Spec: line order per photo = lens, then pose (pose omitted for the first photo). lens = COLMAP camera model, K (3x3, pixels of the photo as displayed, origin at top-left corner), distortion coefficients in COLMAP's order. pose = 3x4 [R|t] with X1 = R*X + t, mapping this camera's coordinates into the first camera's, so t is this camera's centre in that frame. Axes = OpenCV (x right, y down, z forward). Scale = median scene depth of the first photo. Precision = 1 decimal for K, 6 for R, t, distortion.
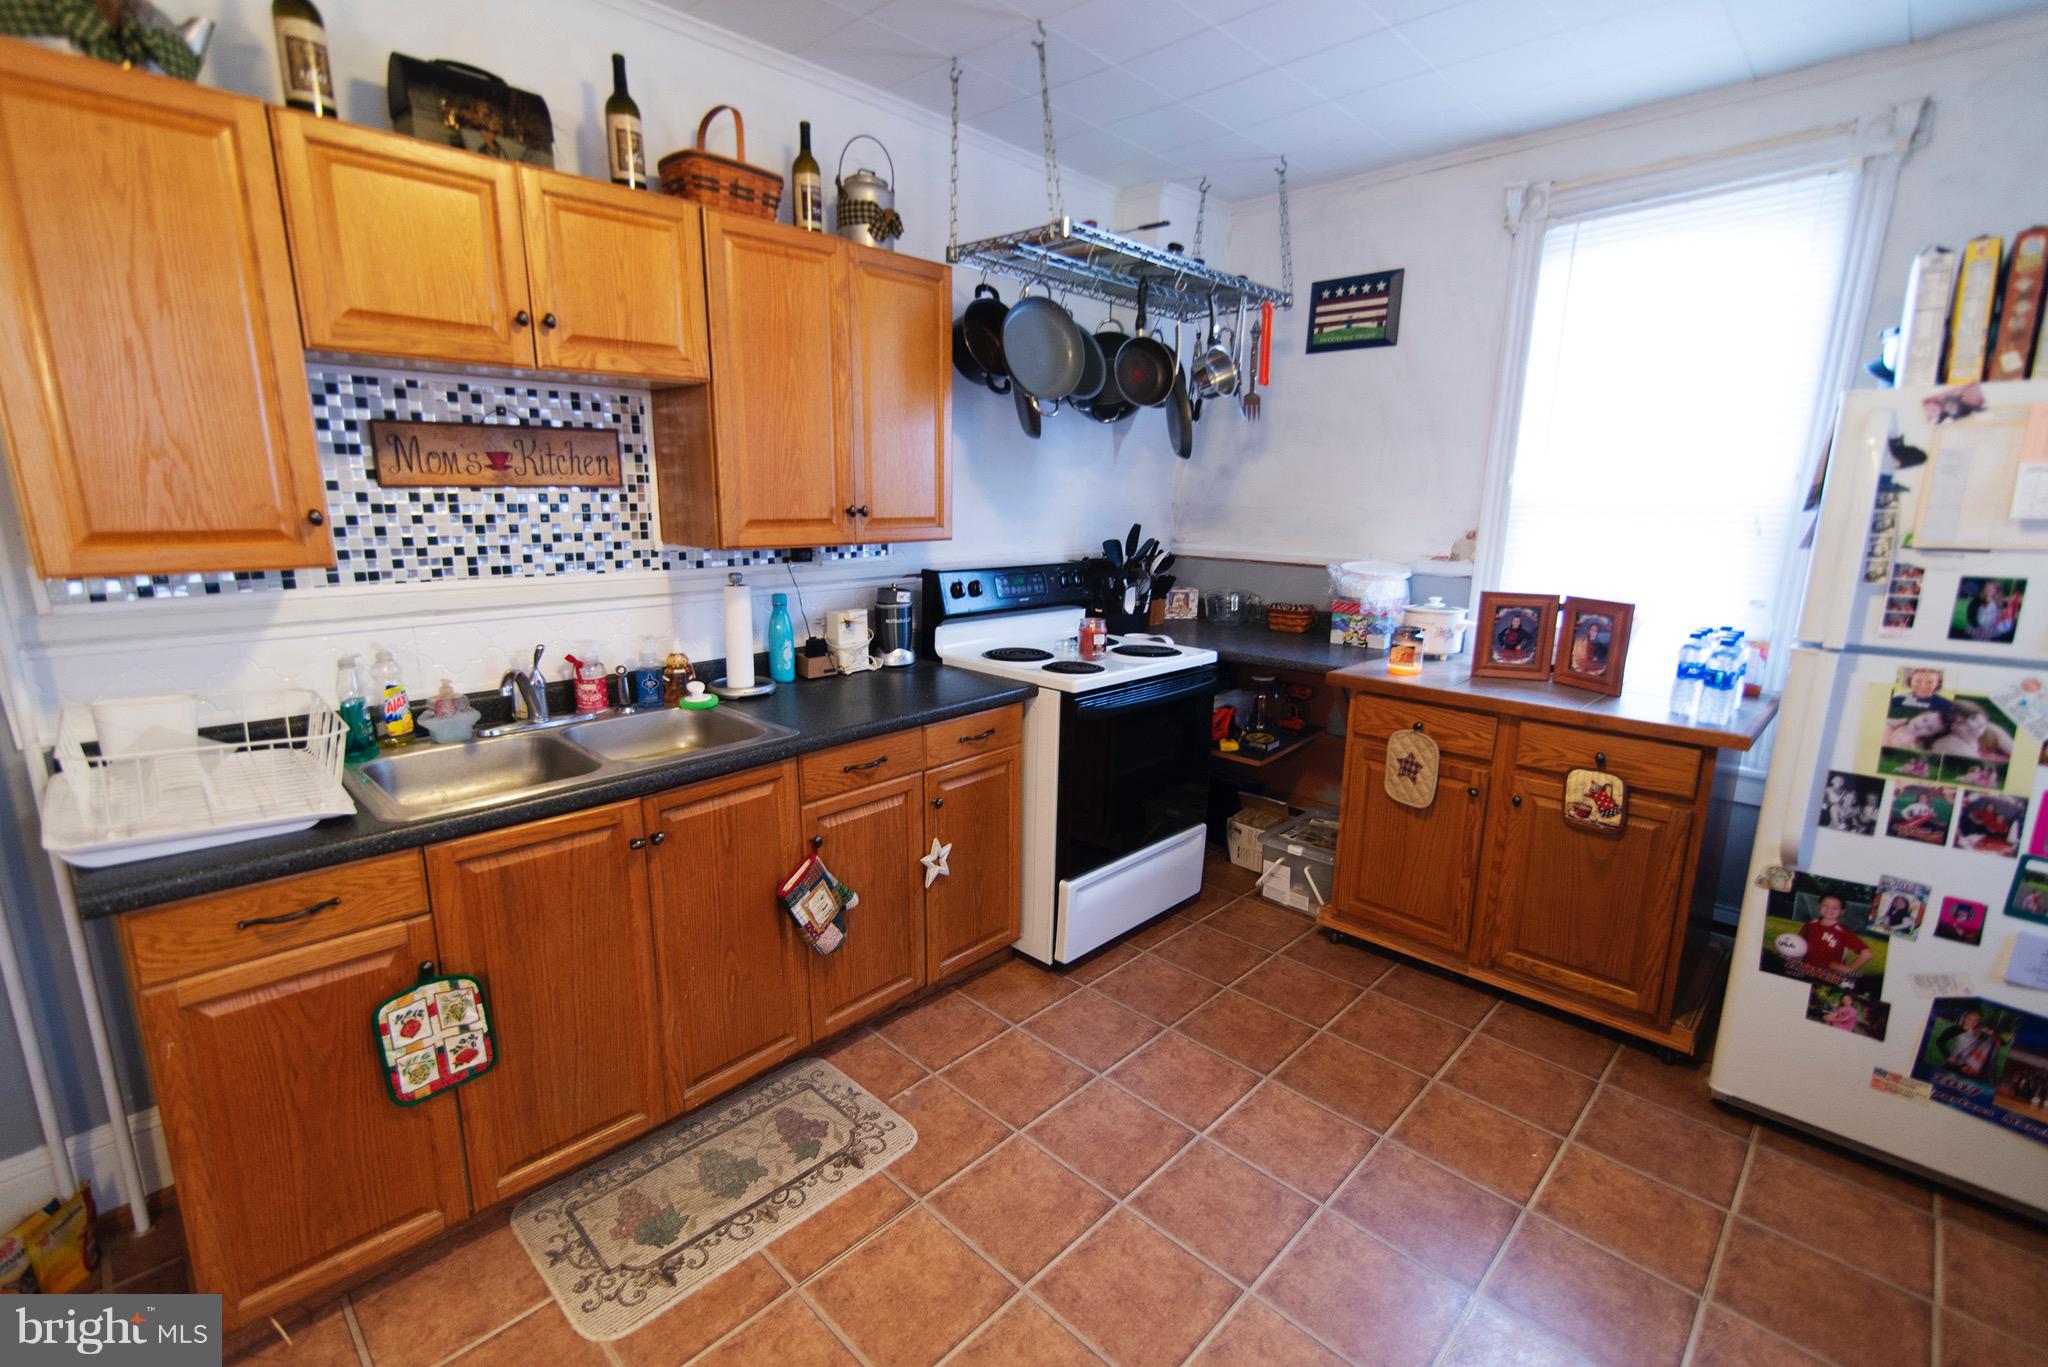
lens RADIAL K [[926.2, 0, 1007.6], [0, 926.2, 696.7], [0, 0, 1]] dist [0.013859, -0.001373]
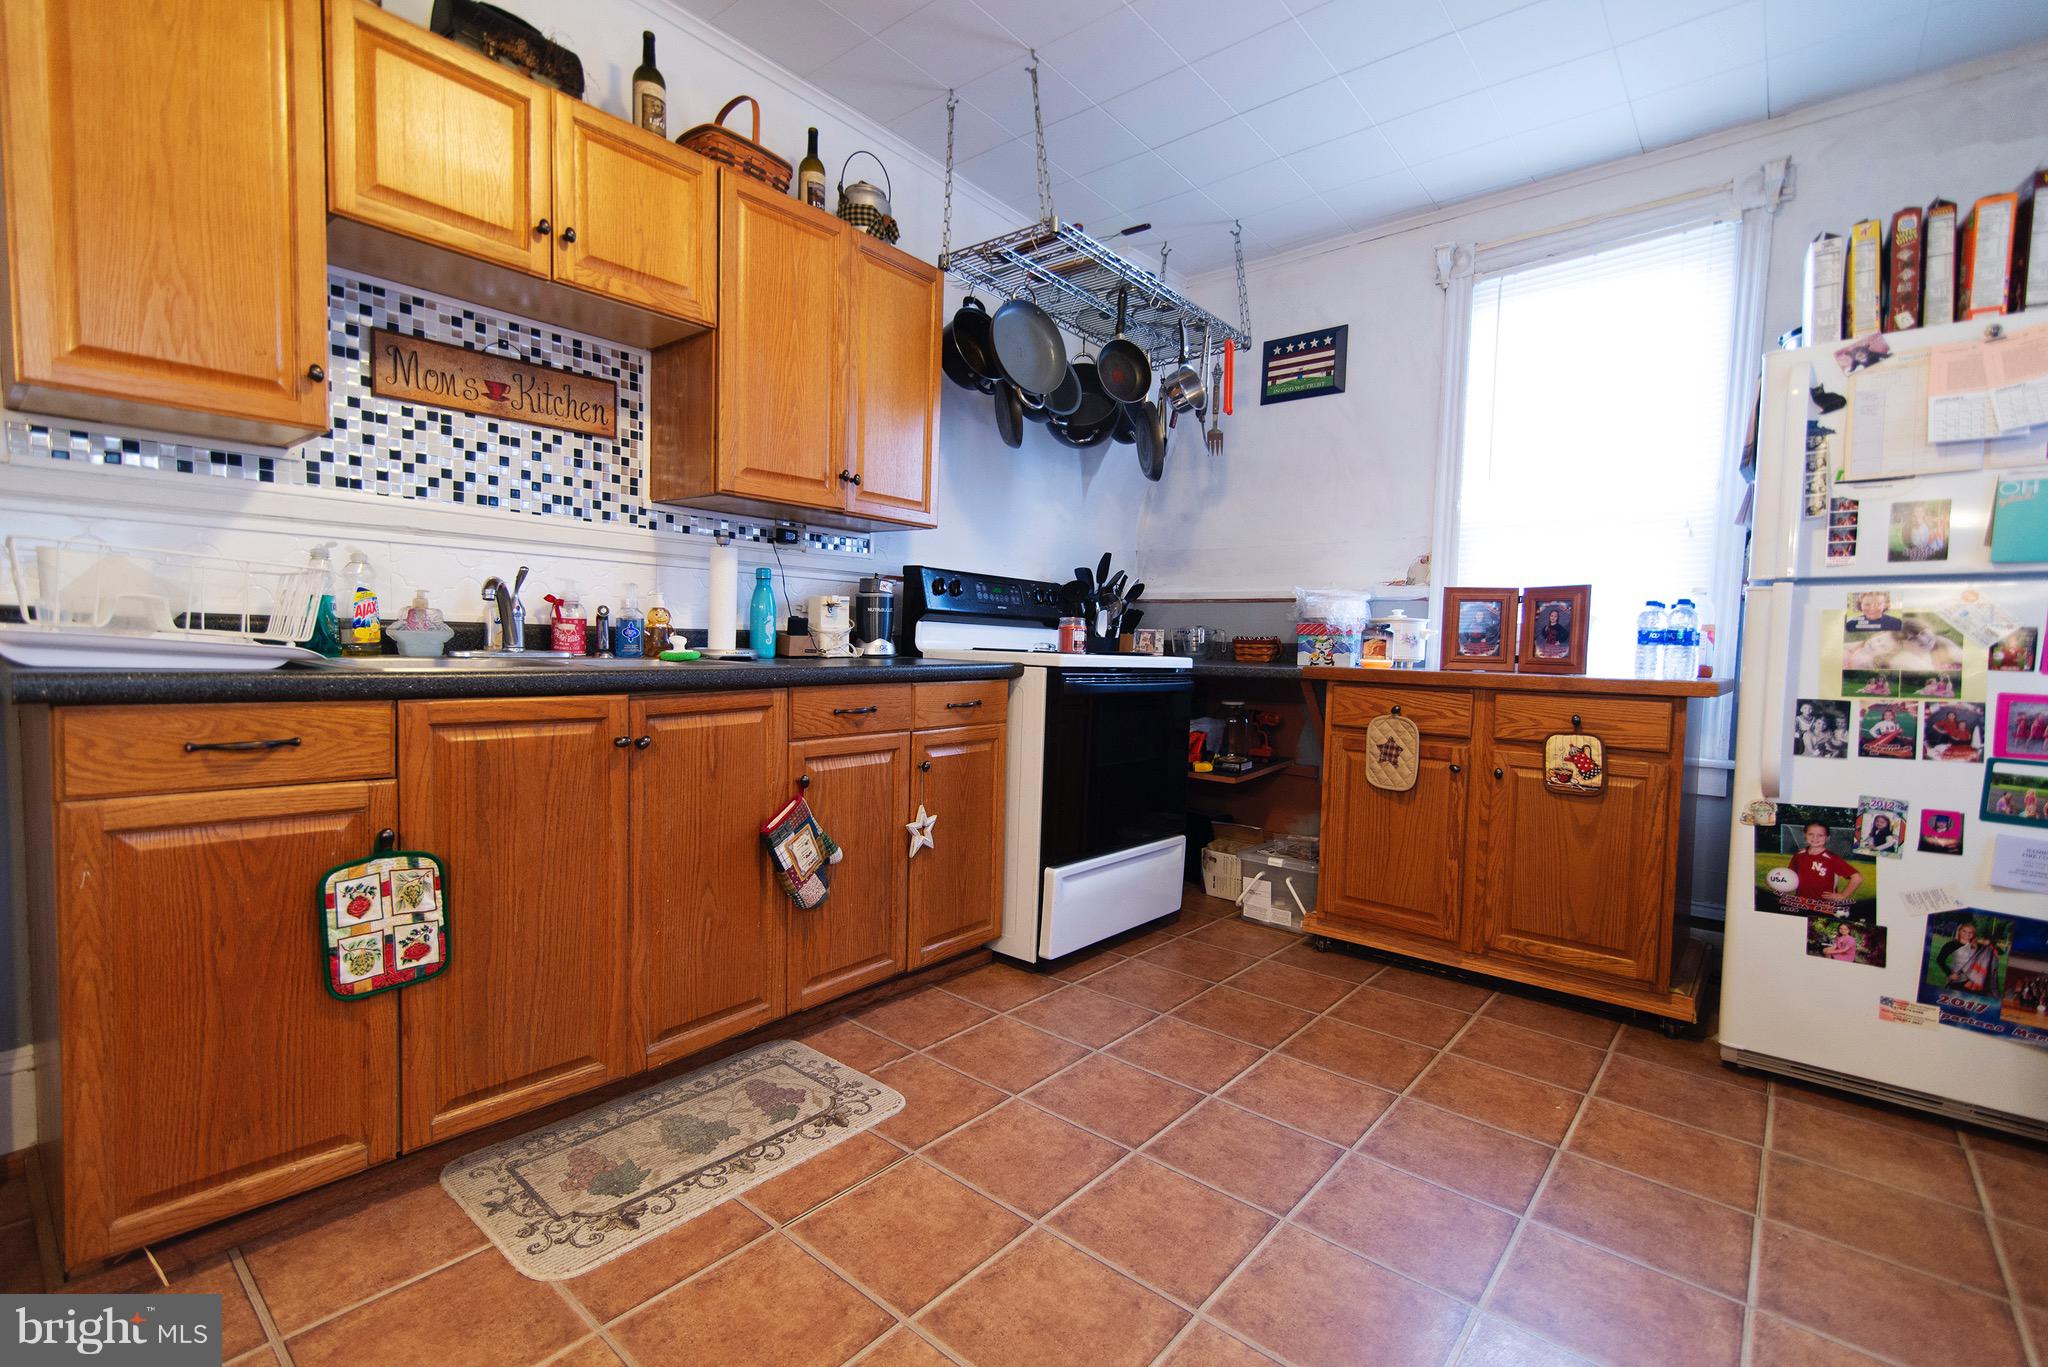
lens RADIAL K [[926.2, 0, 1007.6], [0, 926.2, 698.2], [0, 0, 1]] dist [0.013859, -0.001373]
pose [[0.997560, 0.013394, 0.068519, -0.064504], [-0.001986, 0.986471, -0.163923, 0.232191], [-0.069788, 0.163387, 0.984091, 0.034537]]
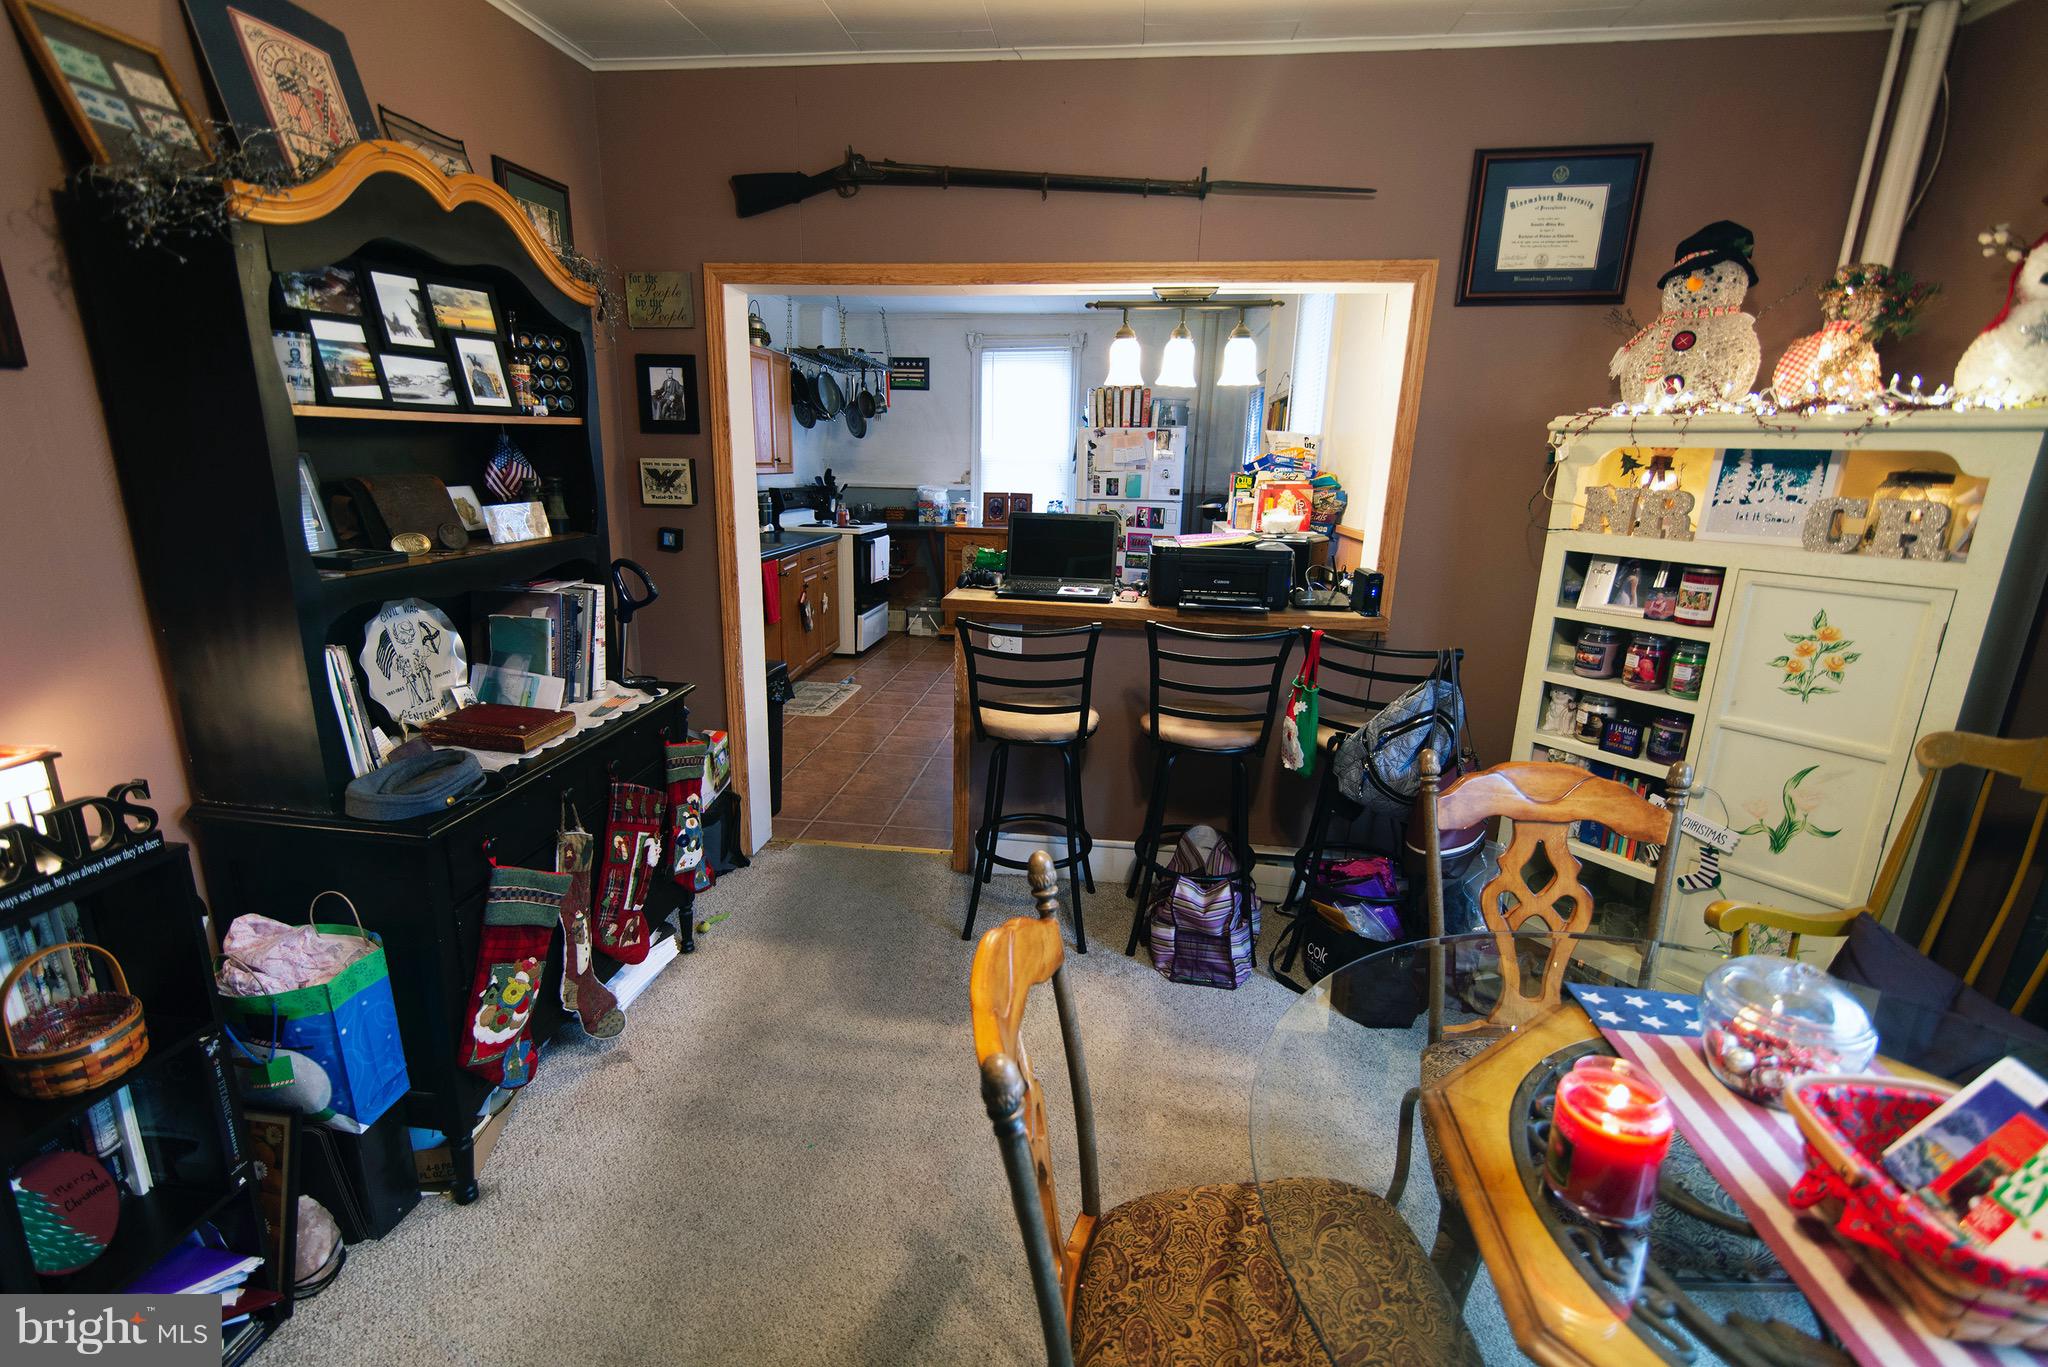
lens RADIAL K [[926.2, 0, 1011.0], [0, 926.2, 702.6], [0, 0, 1]] dist [0.013859, -0.001373]
pose [[0.798423, -0.148011, 0.583621, -1.358523], [0.122728, 0.988971, 0.082913, 0.345771], [-0.589456, 0.005427, 0.807782, -1.510743]]
